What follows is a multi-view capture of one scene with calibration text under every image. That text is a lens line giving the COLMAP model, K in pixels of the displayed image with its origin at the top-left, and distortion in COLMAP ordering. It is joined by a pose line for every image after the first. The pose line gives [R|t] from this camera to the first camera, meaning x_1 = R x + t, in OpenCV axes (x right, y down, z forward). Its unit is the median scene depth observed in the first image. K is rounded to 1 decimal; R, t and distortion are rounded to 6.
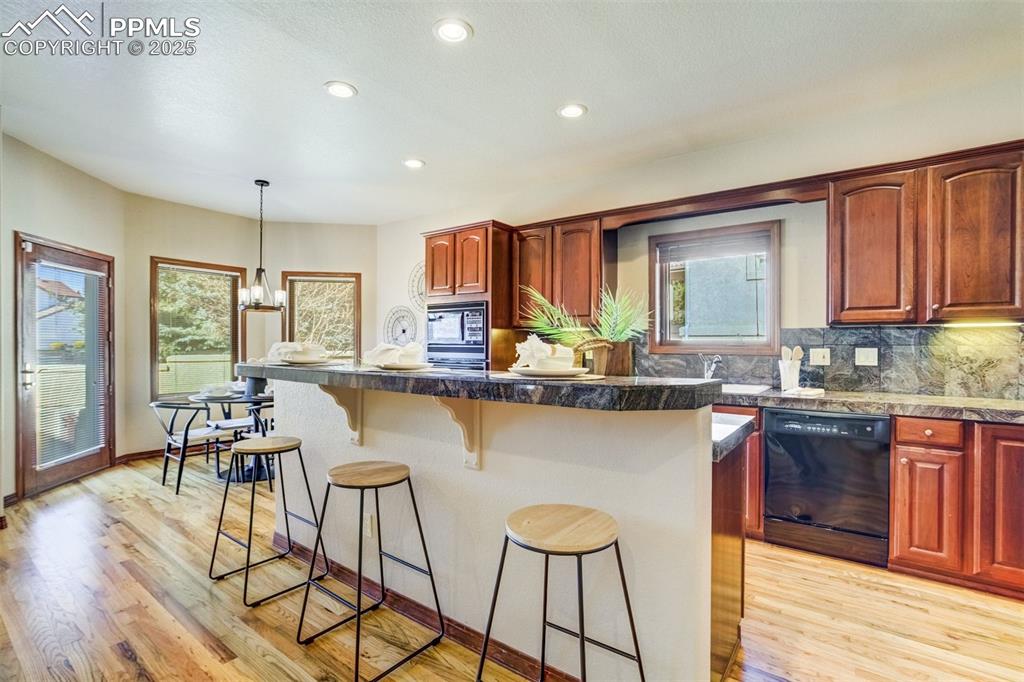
lens RADIAL K [[471.0, 0, 506.7], [0, 471.0, 354.0], [0, 0, 1]] dist [-0.001757, 0.000744]
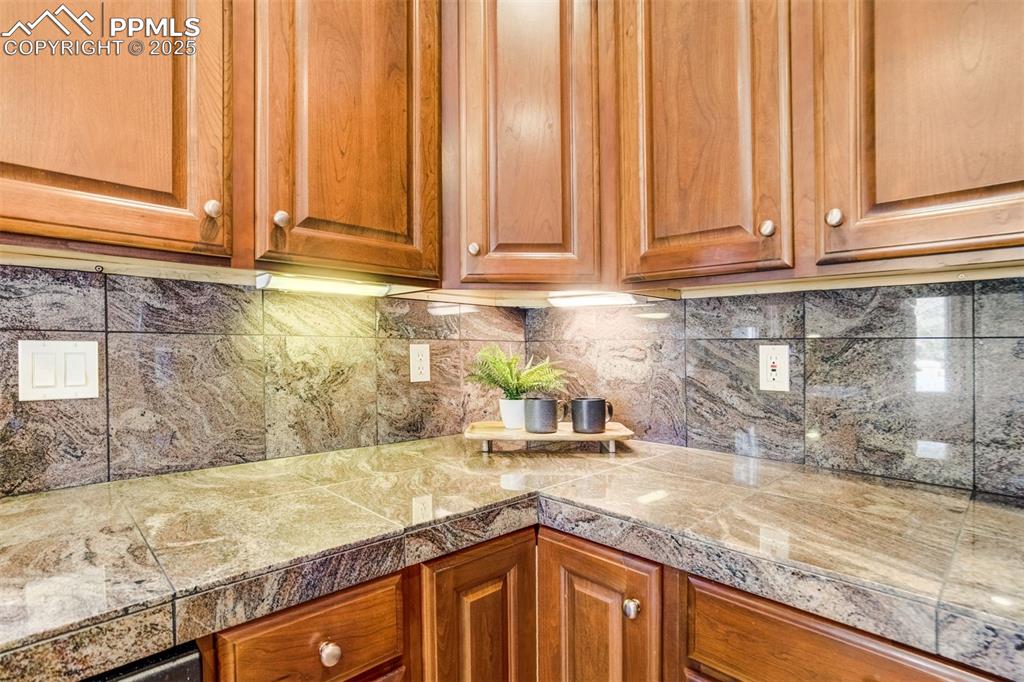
lens RADIAL K [[503.3, 0, 510.1], [0, 503.3, 348.3], [0, 0, 1]] dist [-0.021009, 0.000502]
pose [[0.156376, -0.005880, 0.987680, 0.557748], [0.011235, 0.999928, 0.004174, -0.006531], [-0.987634, 0.010444, 0.156431, 0.748139]]
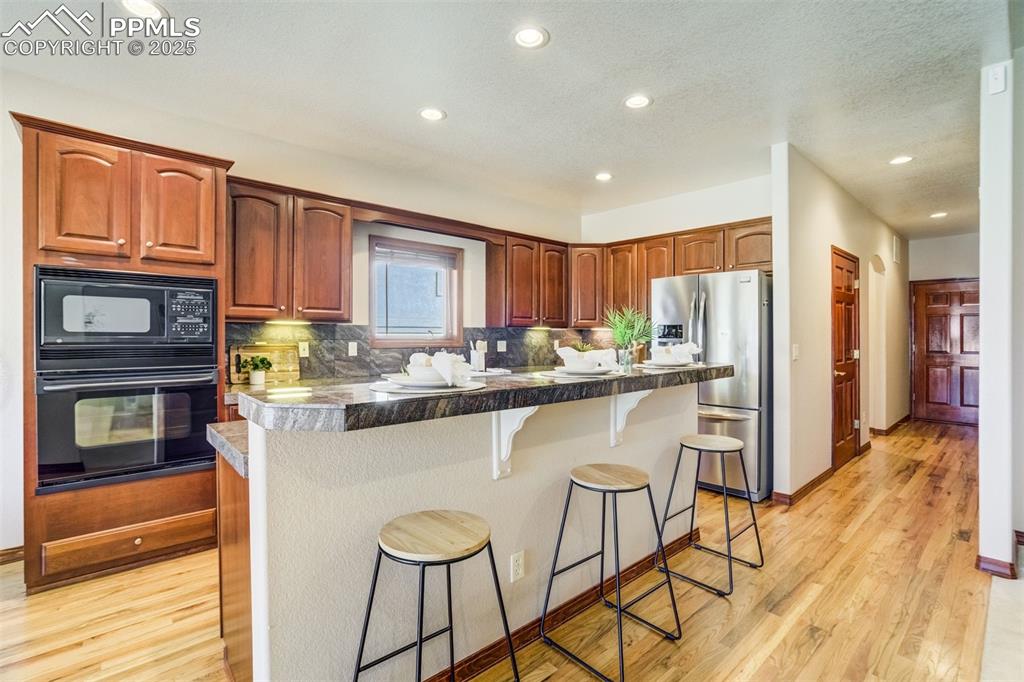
lens RADIAL K [[482.7, 0, 514.0], [0, 482.7, 329.9], [0, 0, 1]] dist [-0.040873, 0.000246]
pose [[0.191237, 0.003937, 0.981536, -0.963379], [0.016402, 0.999840, -0.007206, -0.042060], [-0.981407, 0.017477, 0.191142, 0.717756]]
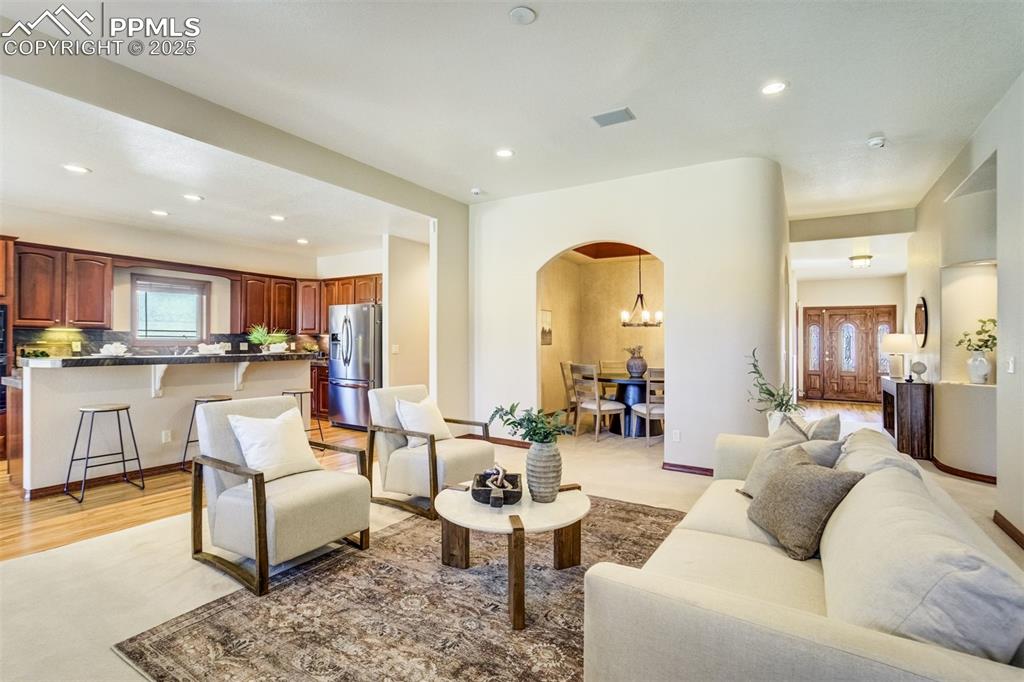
lens RADIAL K [[478.2, 0, 525.5], [0, 478.2, 339.1], [0, 0, 1]] dist [-0.018180, 0.001005]
pose [[-0.087033, 0.000269, 0.996205, -2.015239], [0.010805, 0.999941, 0.000674, -0.019551], [-0.996147, 0.010823, -0.087031, -0.257396]]
